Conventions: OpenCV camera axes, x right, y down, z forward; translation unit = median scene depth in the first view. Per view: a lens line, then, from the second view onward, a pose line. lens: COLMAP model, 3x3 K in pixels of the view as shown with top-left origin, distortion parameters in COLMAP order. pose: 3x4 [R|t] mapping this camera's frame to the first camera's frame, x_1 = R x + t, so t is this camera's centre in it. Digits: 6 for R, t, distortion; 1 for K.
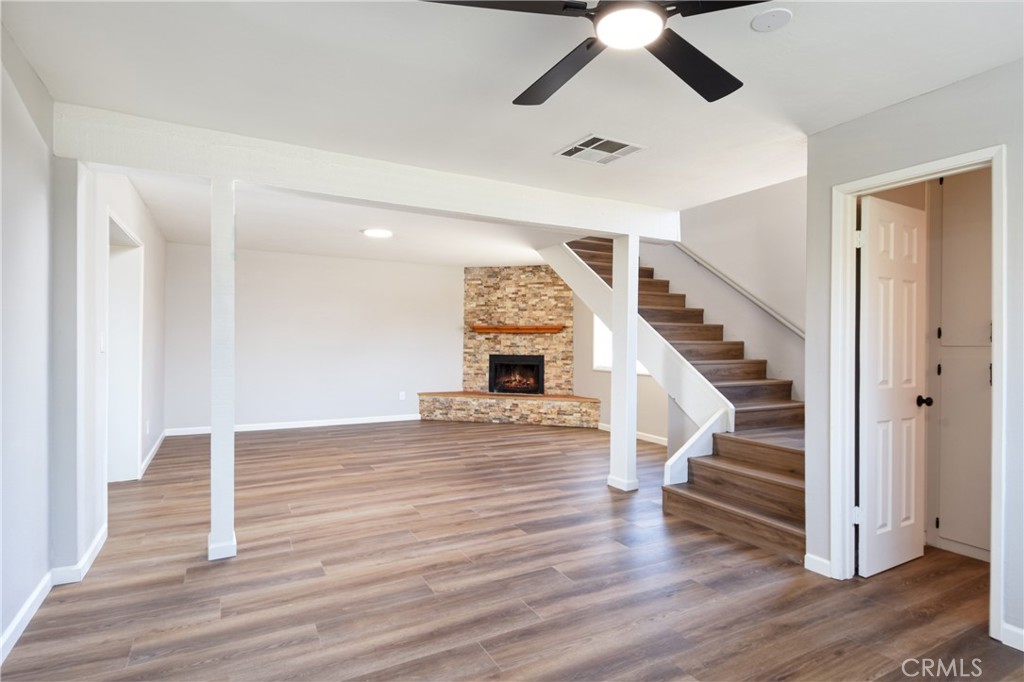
lens RADIAL K [[528.8, 0, 512.0], [0, 528.8, 341.0], [0, 0, 1]] dist [-0.000594, -0.000087]
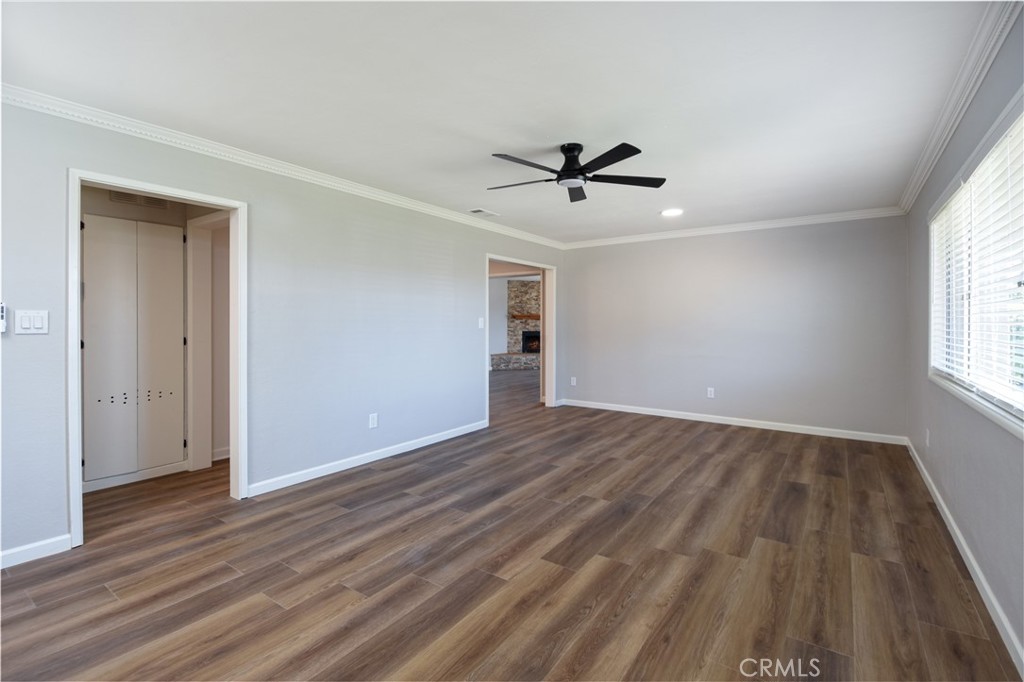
lens RADIAL K [[467.4, 0, 516.2], [0, 467.4, 326.3], [0, 0, 1]] dist [0.000447, -0.000552]
pose [[0.899836, -0.012343, 0.436053, -0.744838], [0.009137, 0.999914, 0.009449, -0.005445], [-0.436132, -0.004518, 0.899872, -0.379628]]
